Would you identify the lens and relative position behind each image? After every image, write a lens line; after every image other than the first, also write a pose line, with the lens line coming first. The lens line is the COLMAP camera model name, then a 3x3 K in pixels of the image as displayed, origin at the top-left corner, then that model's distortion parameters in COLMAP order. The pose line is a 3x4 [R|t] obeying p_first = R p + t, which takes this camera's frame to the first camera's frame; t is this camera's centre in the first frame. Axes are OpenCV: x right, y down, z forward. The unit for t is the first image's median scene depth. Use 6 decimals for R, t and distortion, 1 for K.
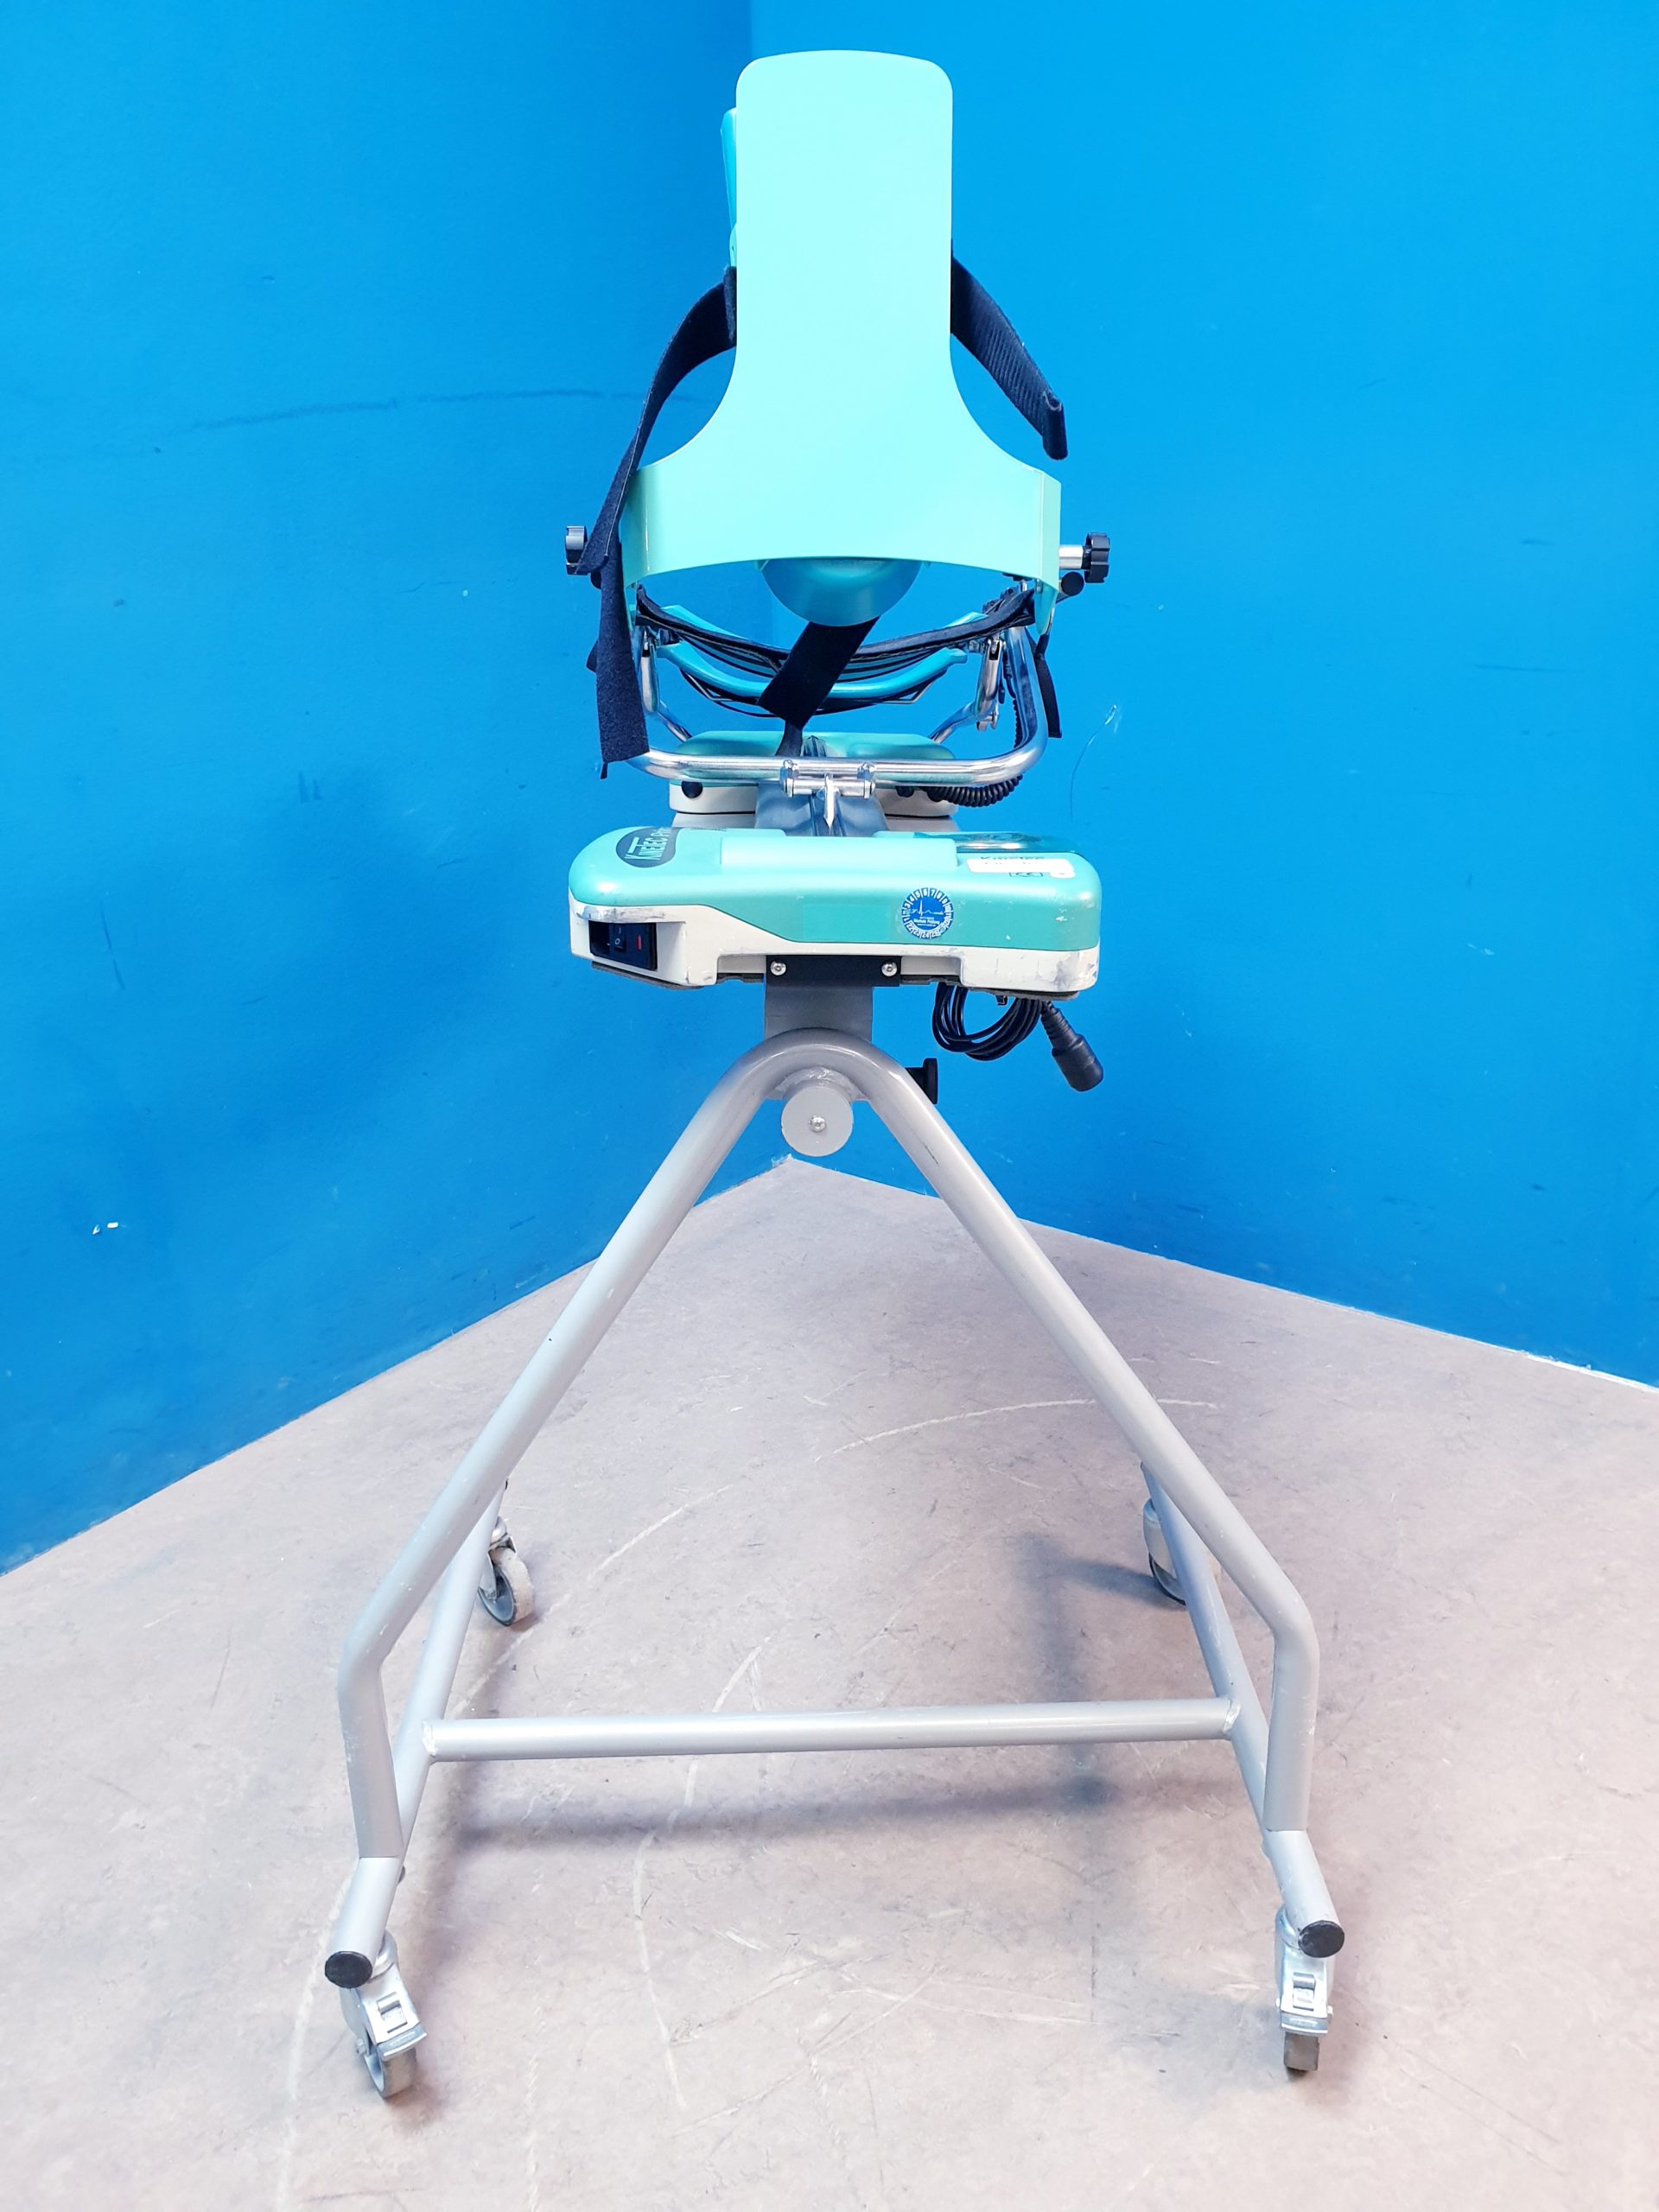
lens RADIAL K [[1704.1, 0, 829.5], [0, 1704.1, 1106.0], [0, 0, 1]] dist [0.004725, 0.004258]
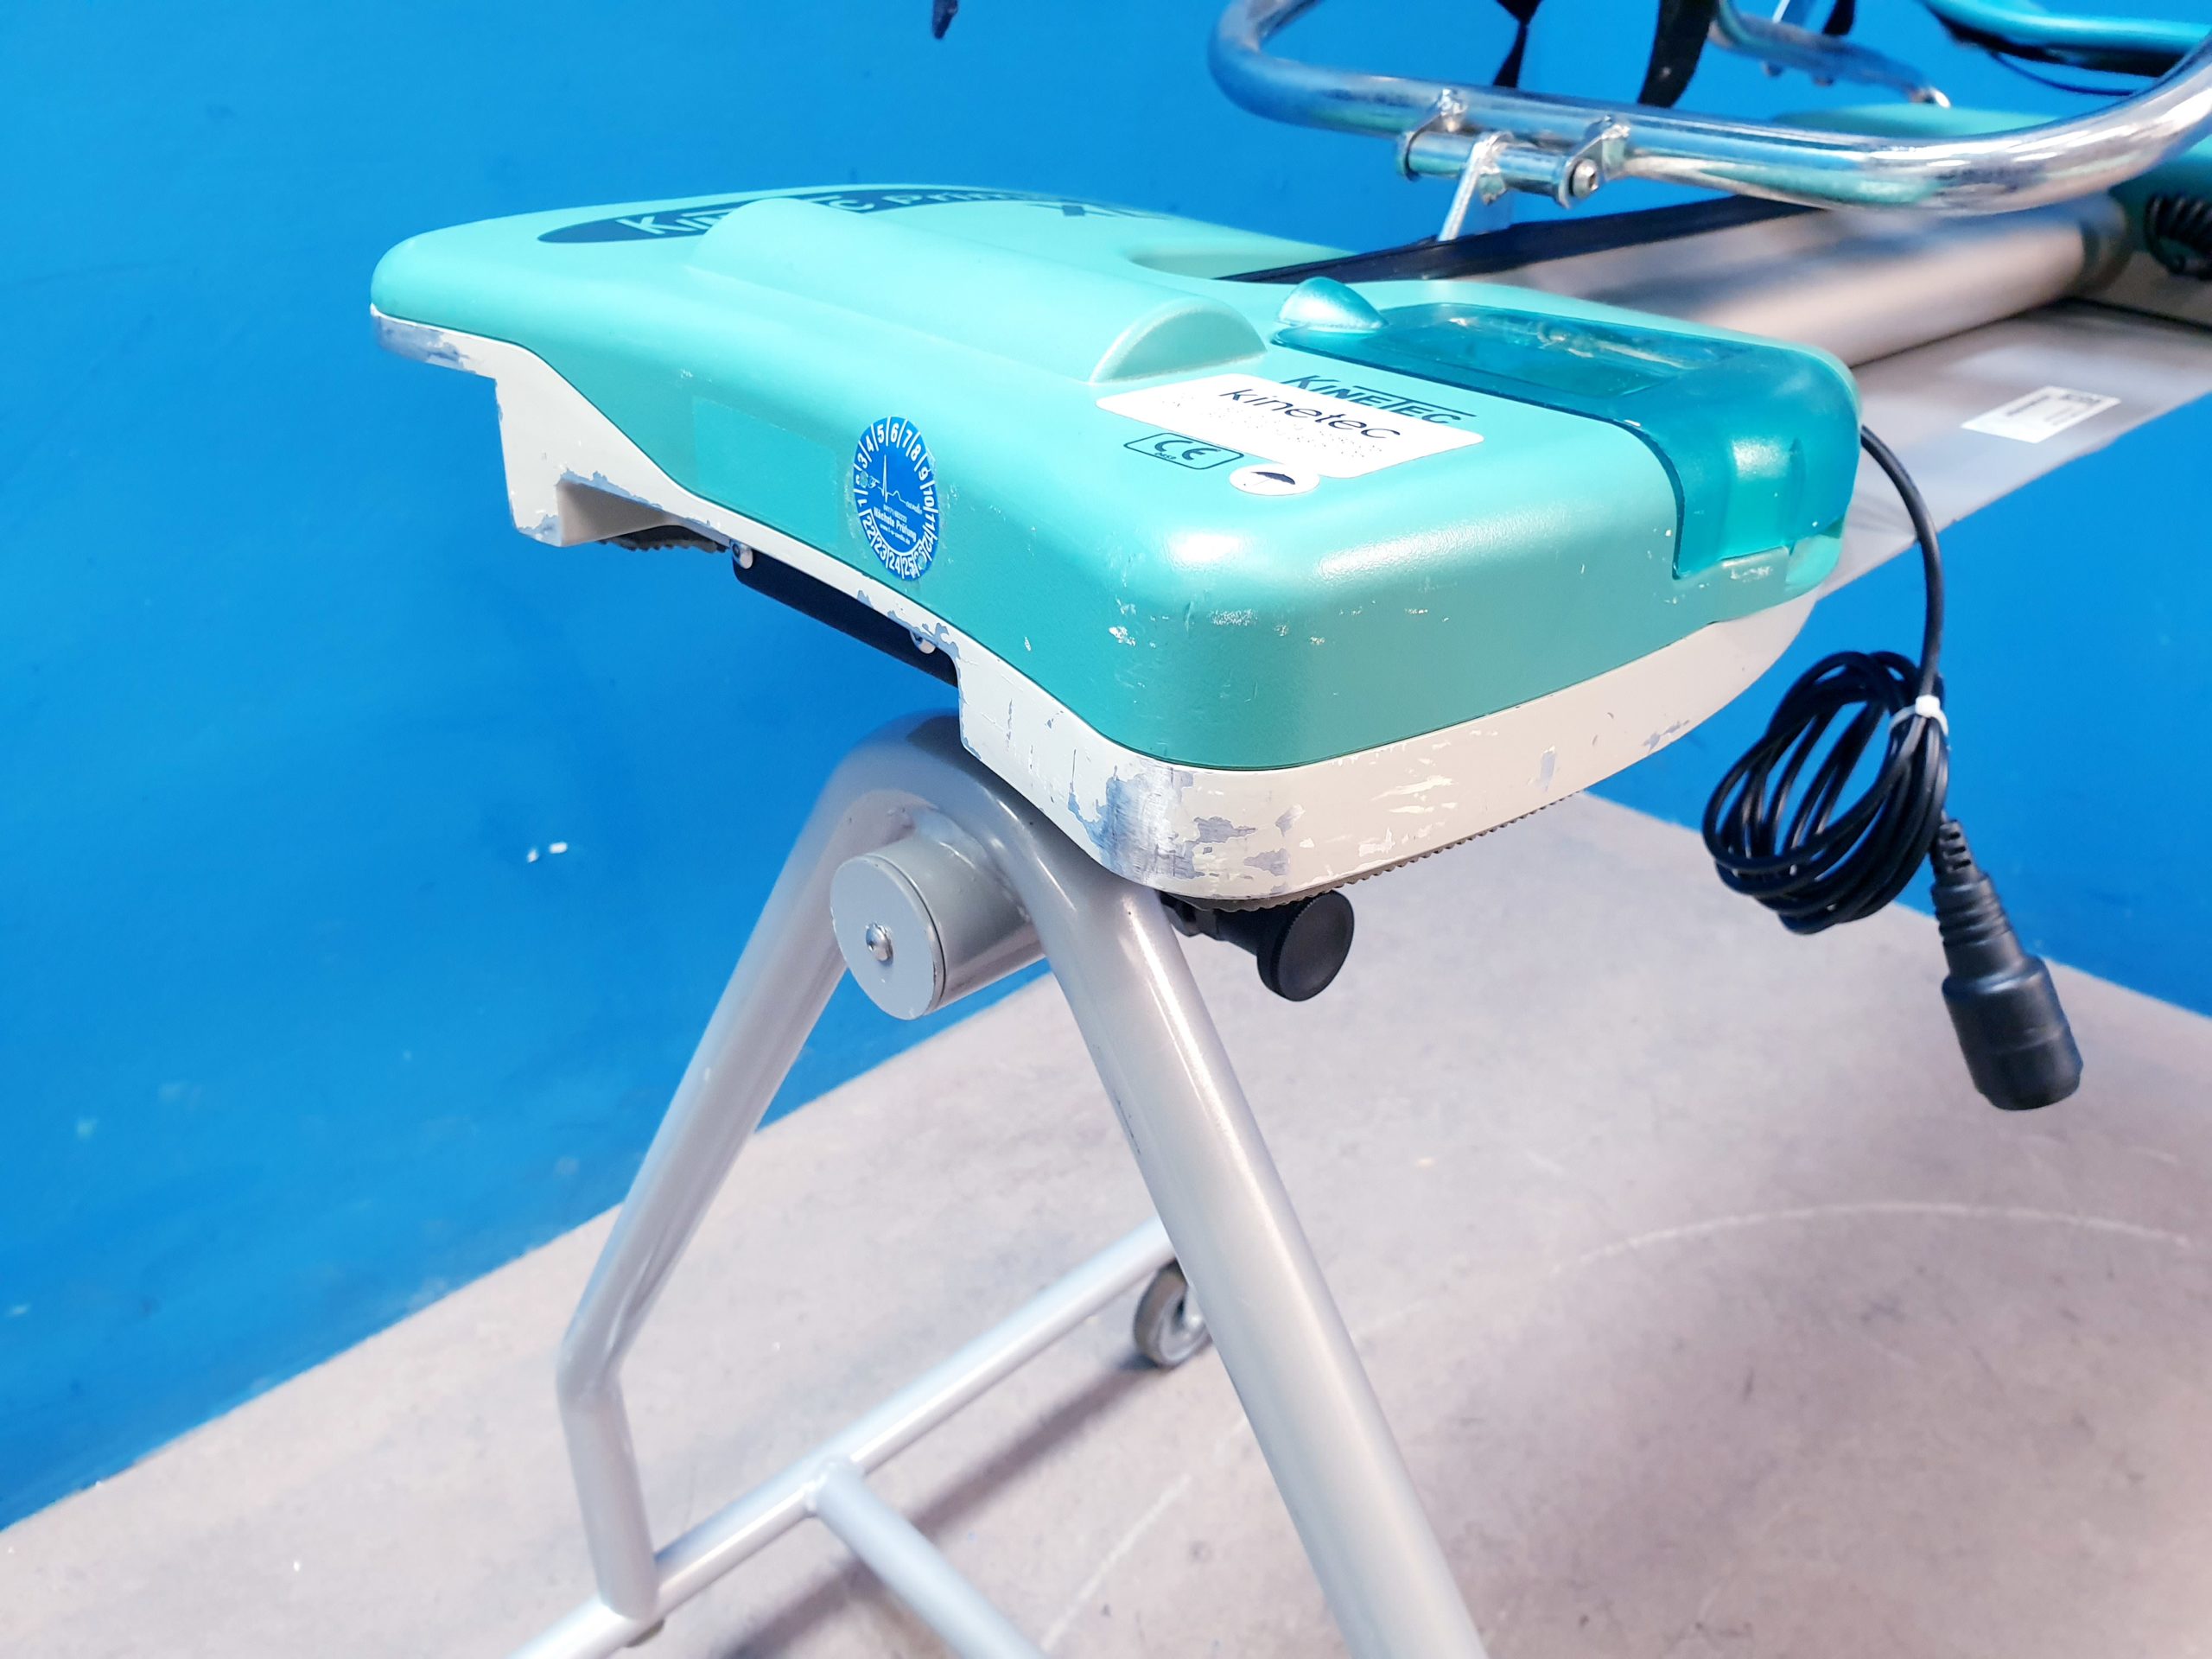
lens RADIAL K [[1752.5, 0, 1112.9], [0, 1752.5, 823.1], [0, 0, 1]] dist [-0.000362, 0.013893]
pose [[0.985270, 0.084505, -0.148669, -0.107947], [-0.063517, 0.988019, 0.140655, -0.058474], [0.158774, -0.129140, 0.978833, 0.385628]]
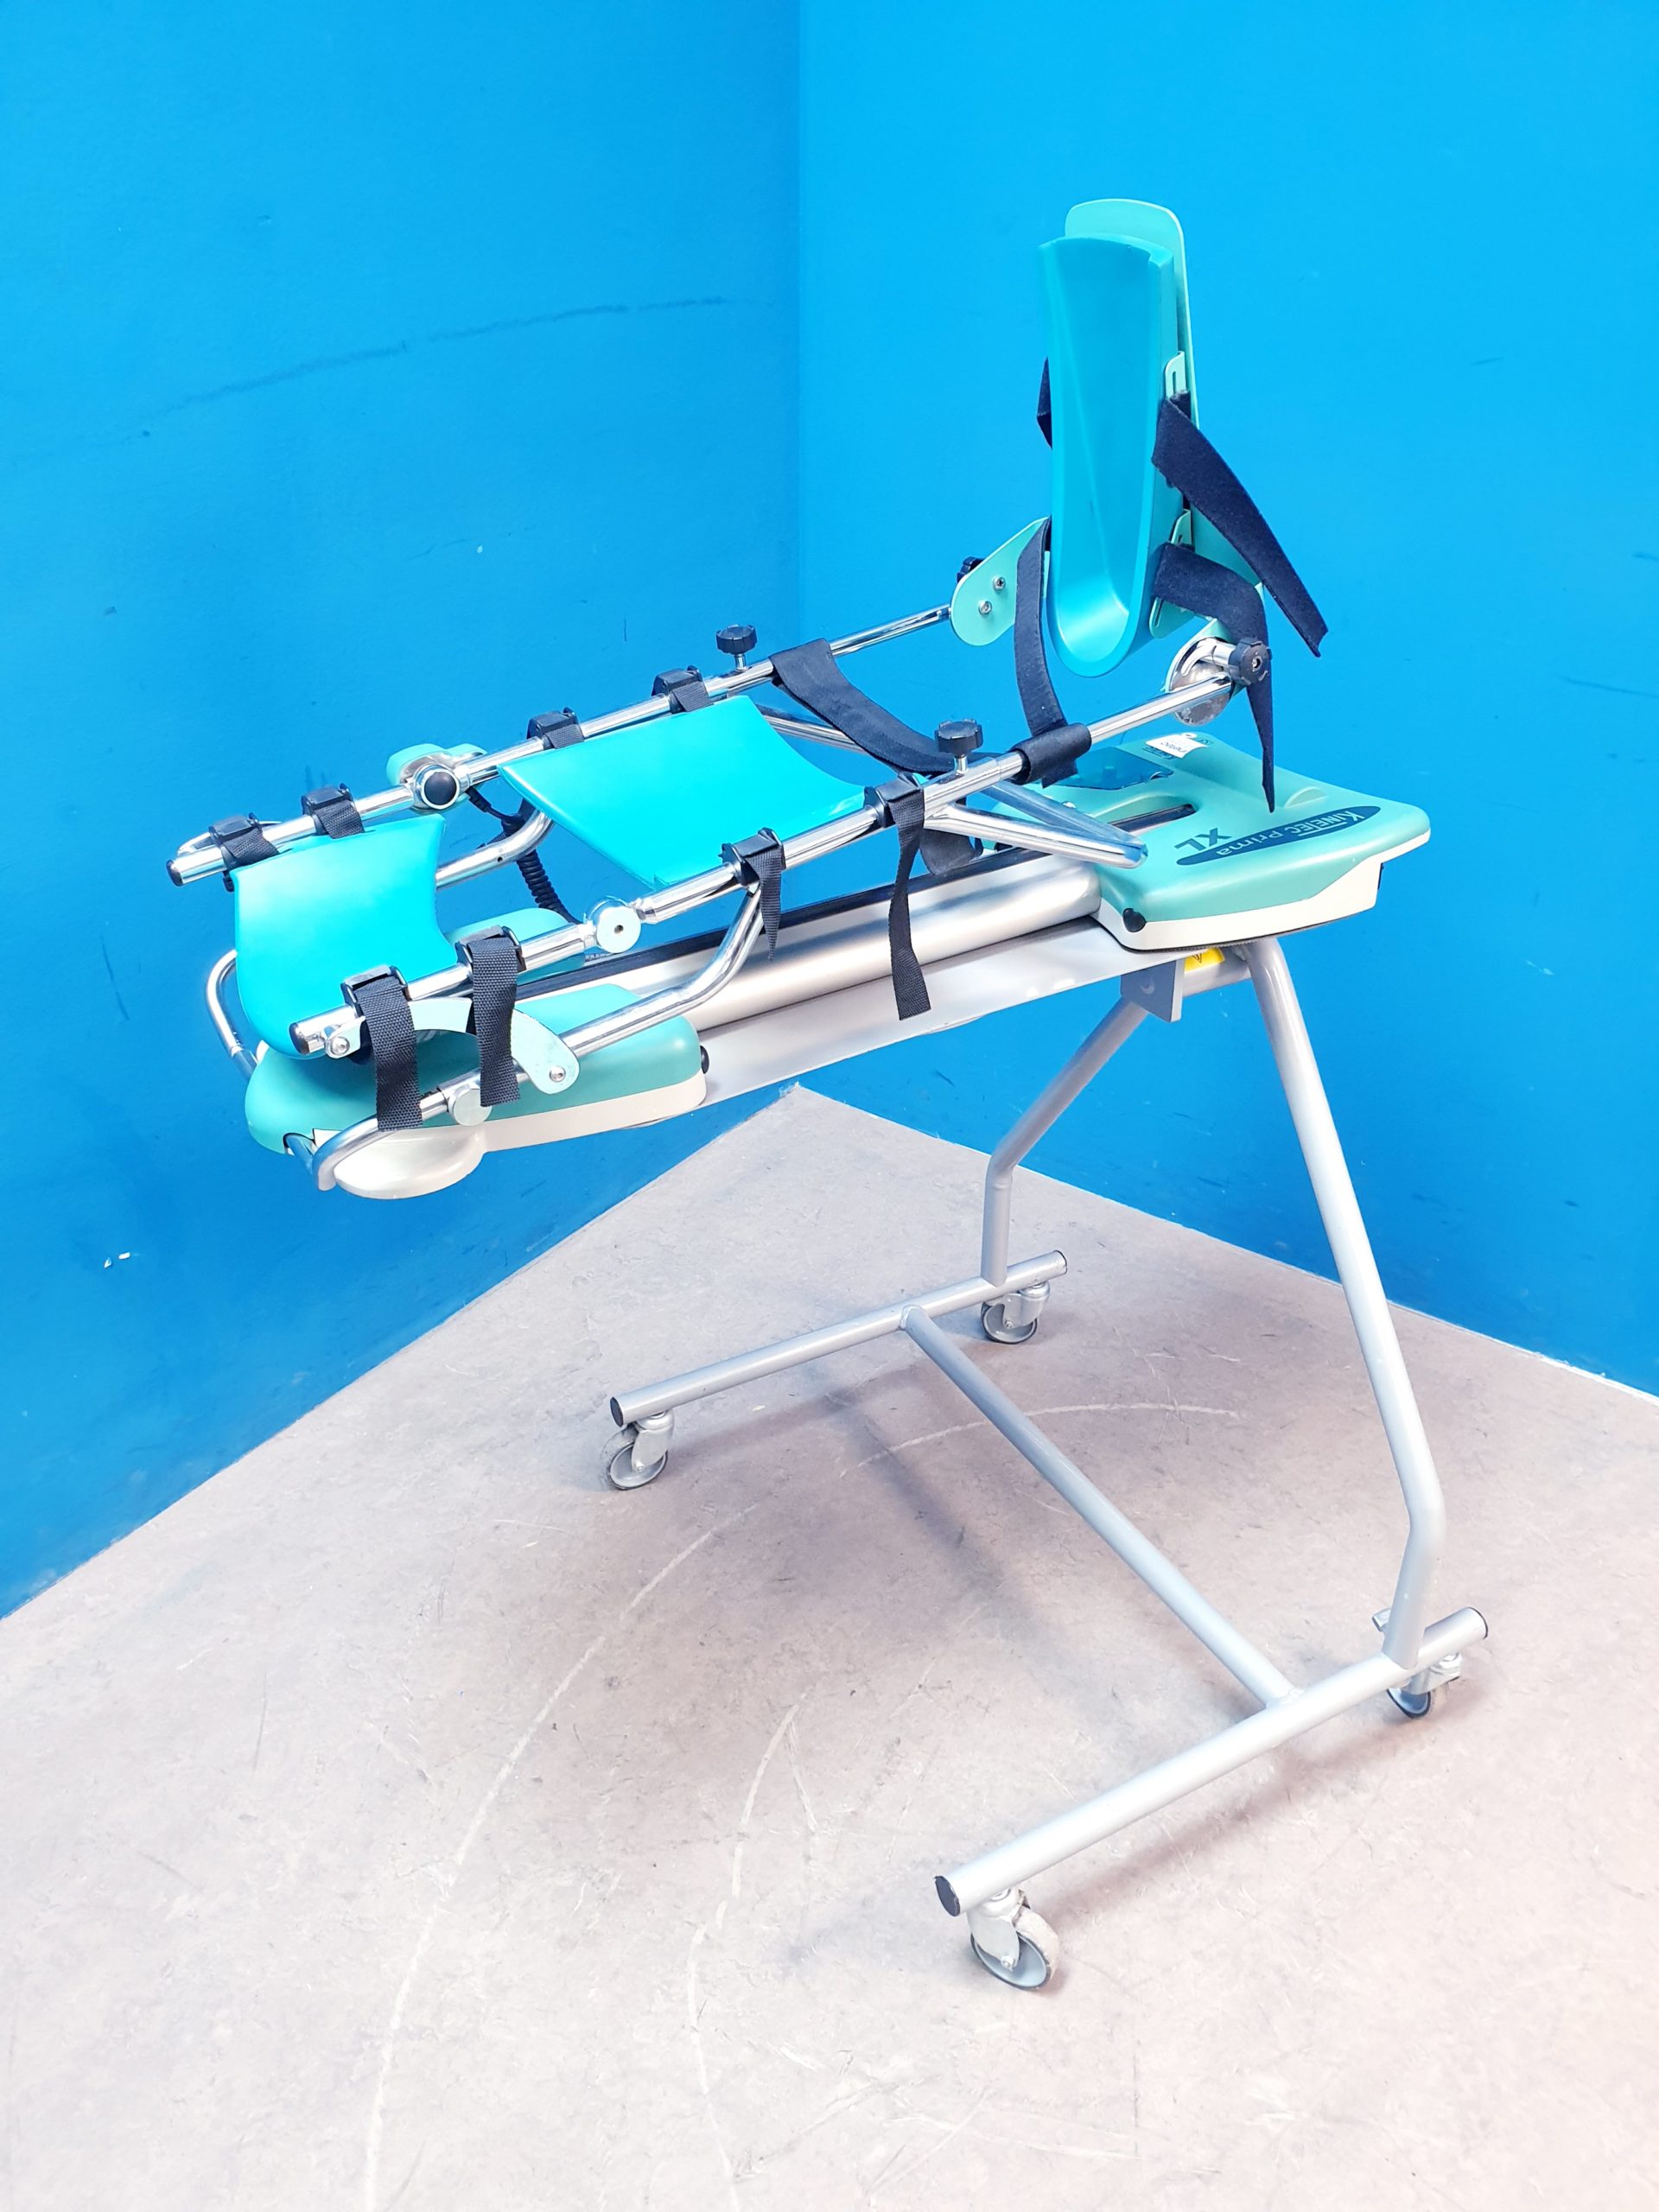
lens RADIAL K [[1704.7, 0, 835.2], [0, 1704.7, 1103.6], [0, 0, 1]] dist [0.003086, 0.013862]
pose [[0.999105, 0.021456, 0.036460, -0.062785], [-0.027103, 0.986380, 0.162234, -0.201269], [-0.032482, -0.163077, 0.986078, 0.058209]]
